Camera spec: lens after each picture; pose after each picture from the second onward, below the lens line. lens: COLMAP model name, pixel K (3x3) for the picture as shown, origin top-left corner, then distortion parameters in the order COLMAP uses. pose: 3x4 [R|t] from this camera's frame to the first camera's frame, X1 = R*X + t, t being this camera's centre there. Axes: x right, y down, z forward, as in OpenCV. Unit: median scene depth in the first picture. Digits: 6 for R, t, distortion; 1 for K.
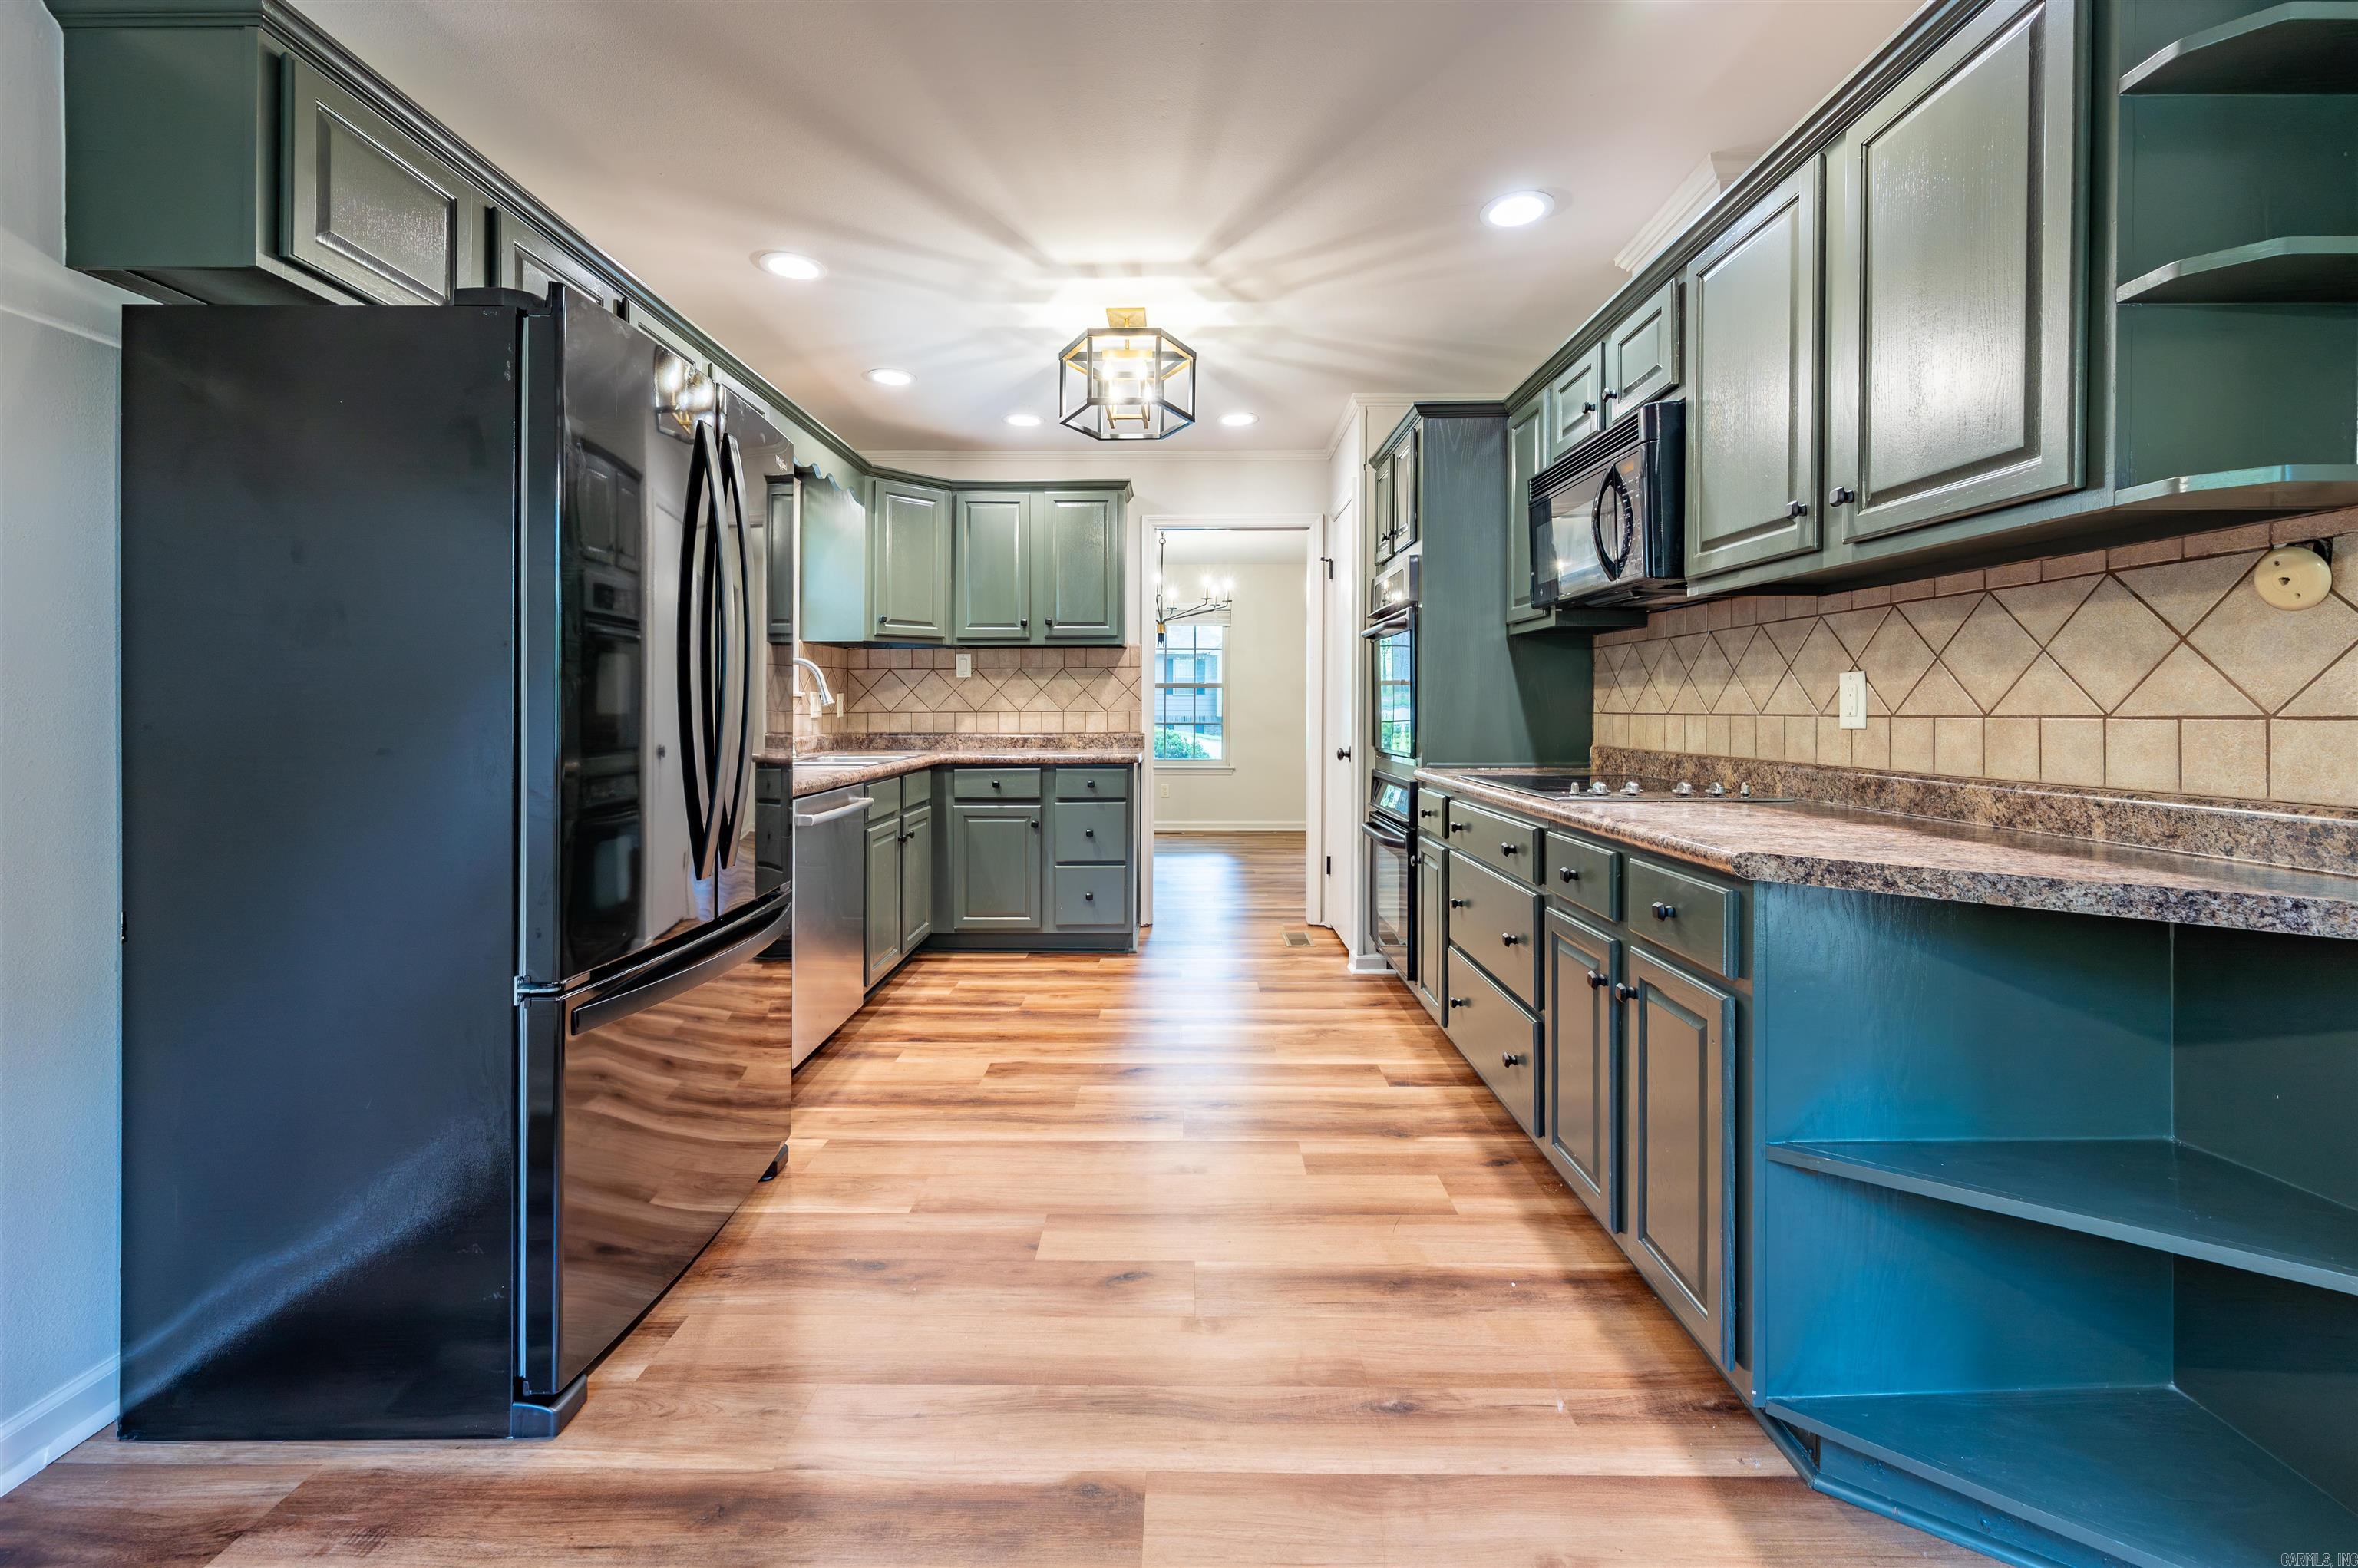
lens RADIAL K [[959.4, 0, 1171.6], [0, 959.4, 709.7], [0, 0, 1]] dist [0.002194, 0.000290]
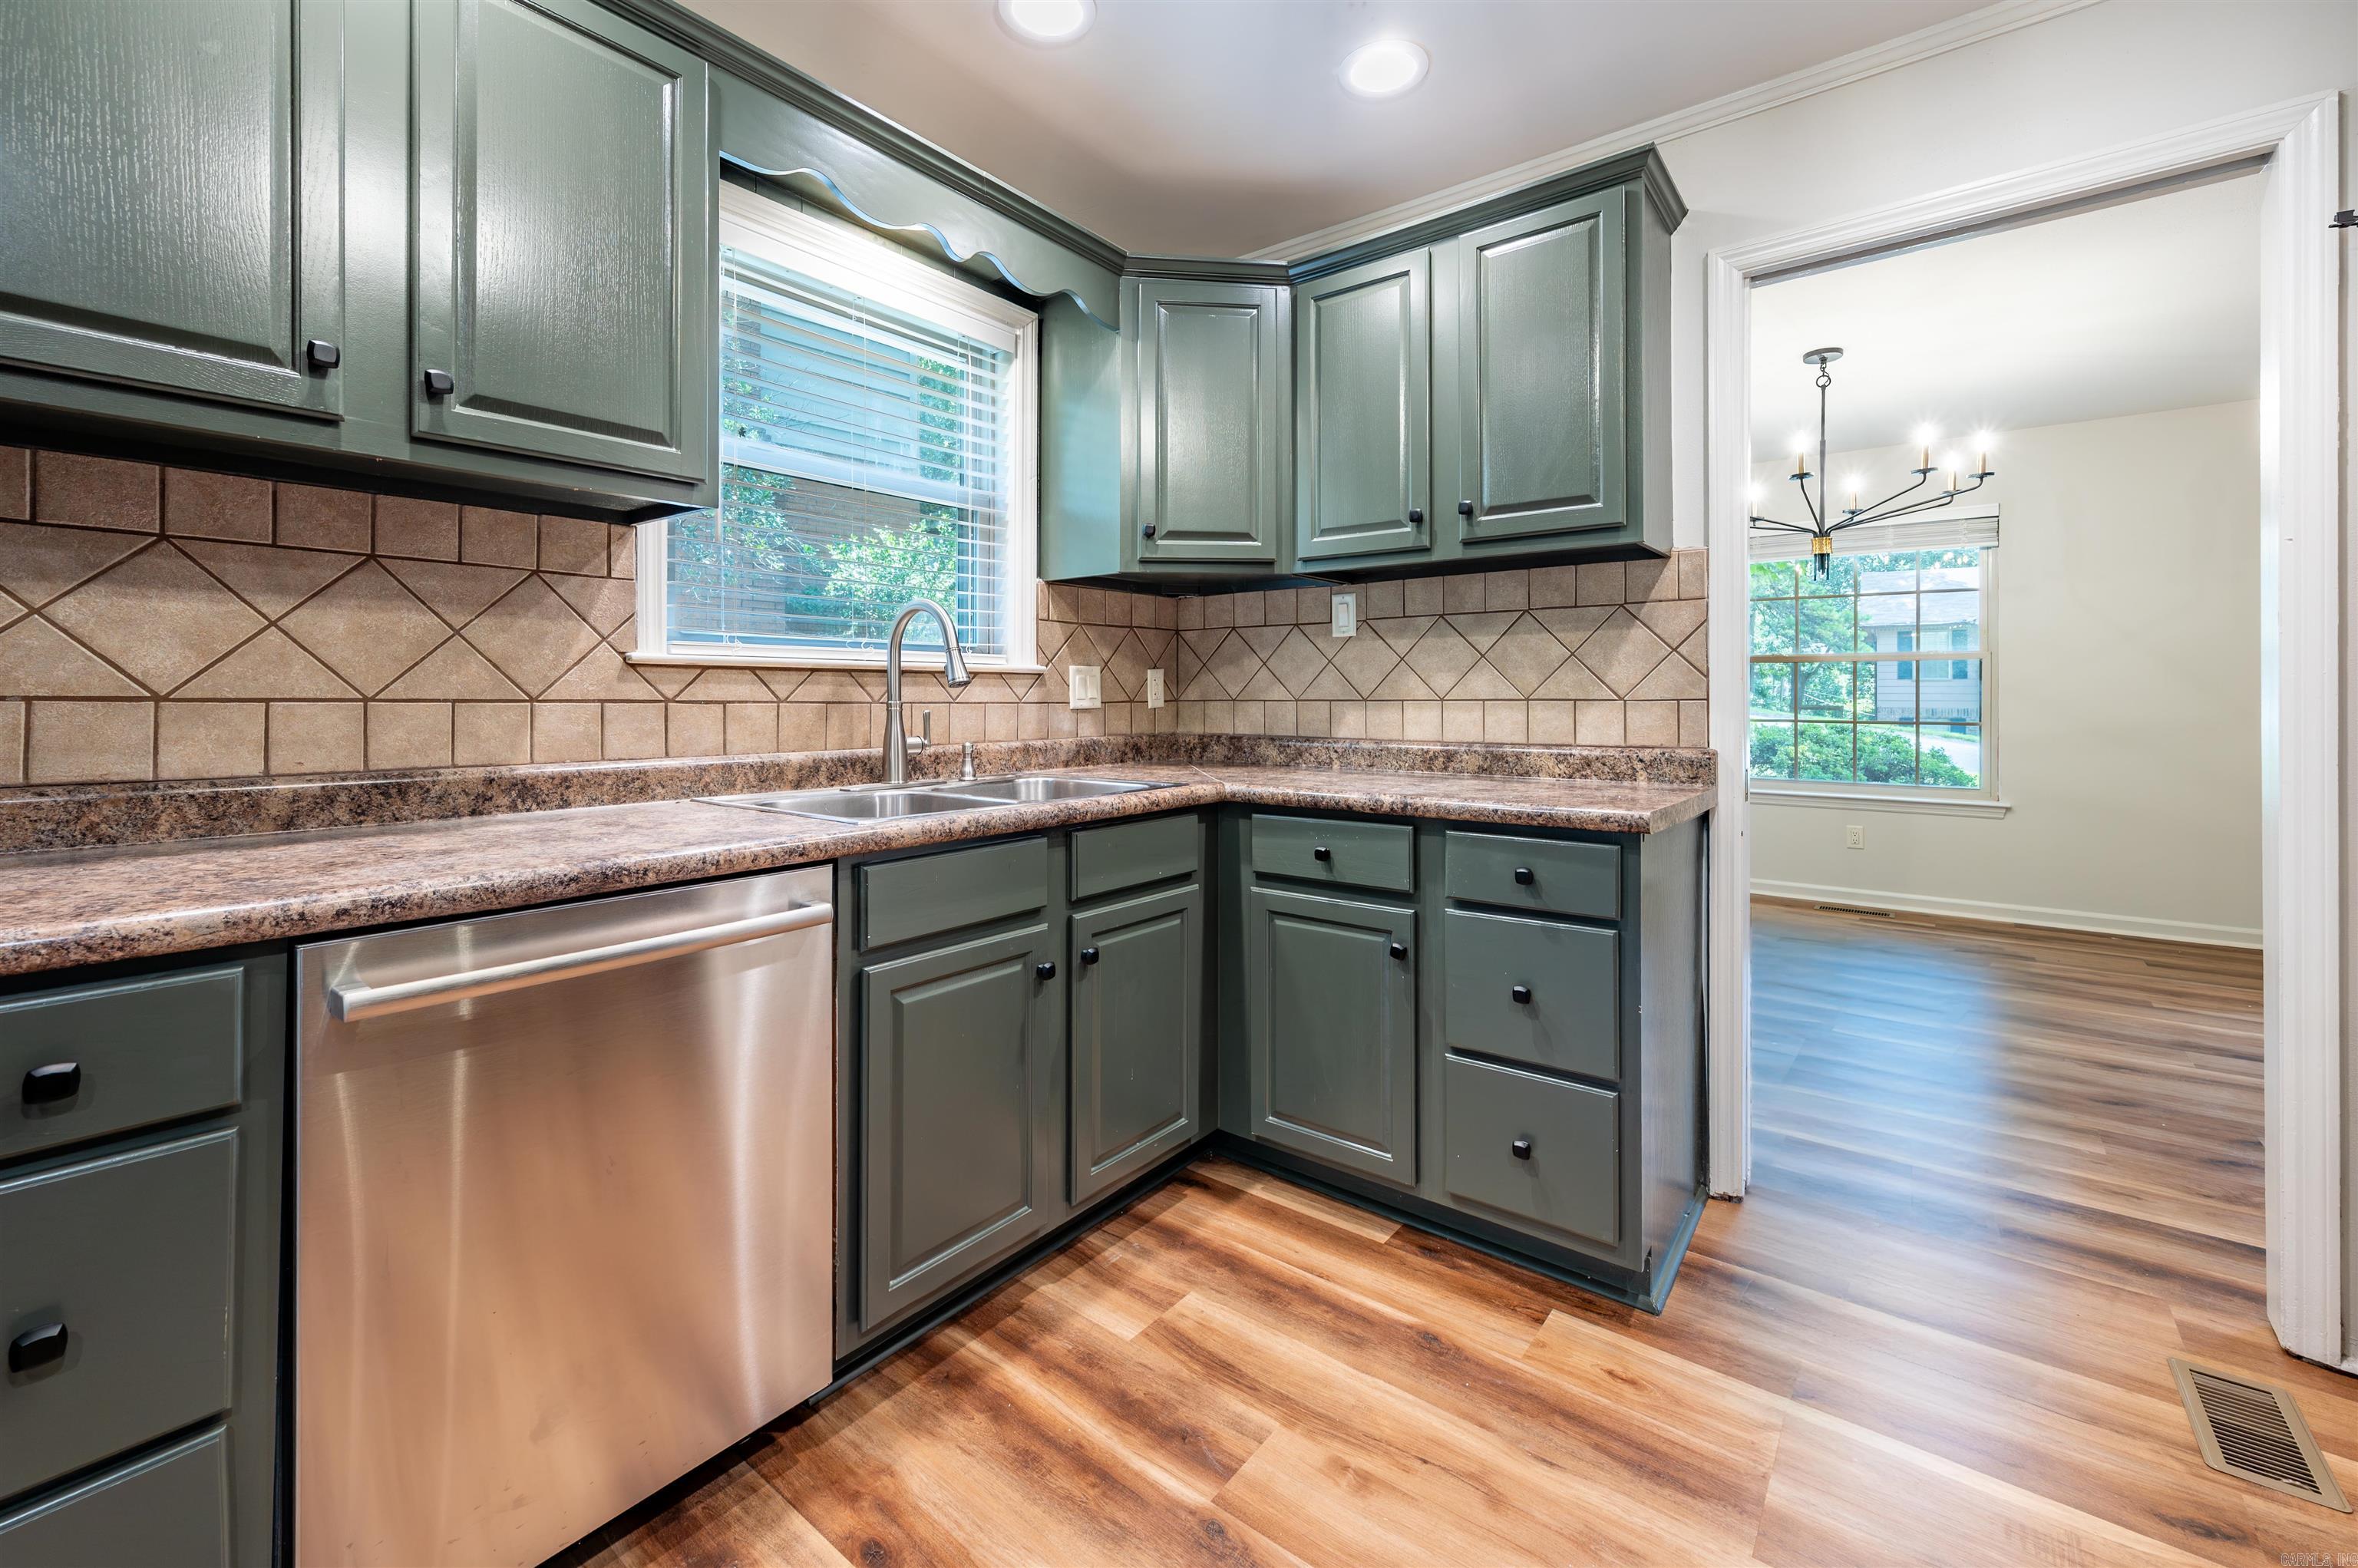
lens RADIAL K [[959.4, 0, 1198.0], [0, 959.4, 686.2], [0, 0, 1]] dist [0.002194, 0.000290]
pose [[0.799632, -0.006319, -0.600457, 0.045411], [-0.002054, 0.999910, -0.013258, 0.001830], [0.600487, 0.011835, 0.799547, 0.516600]]
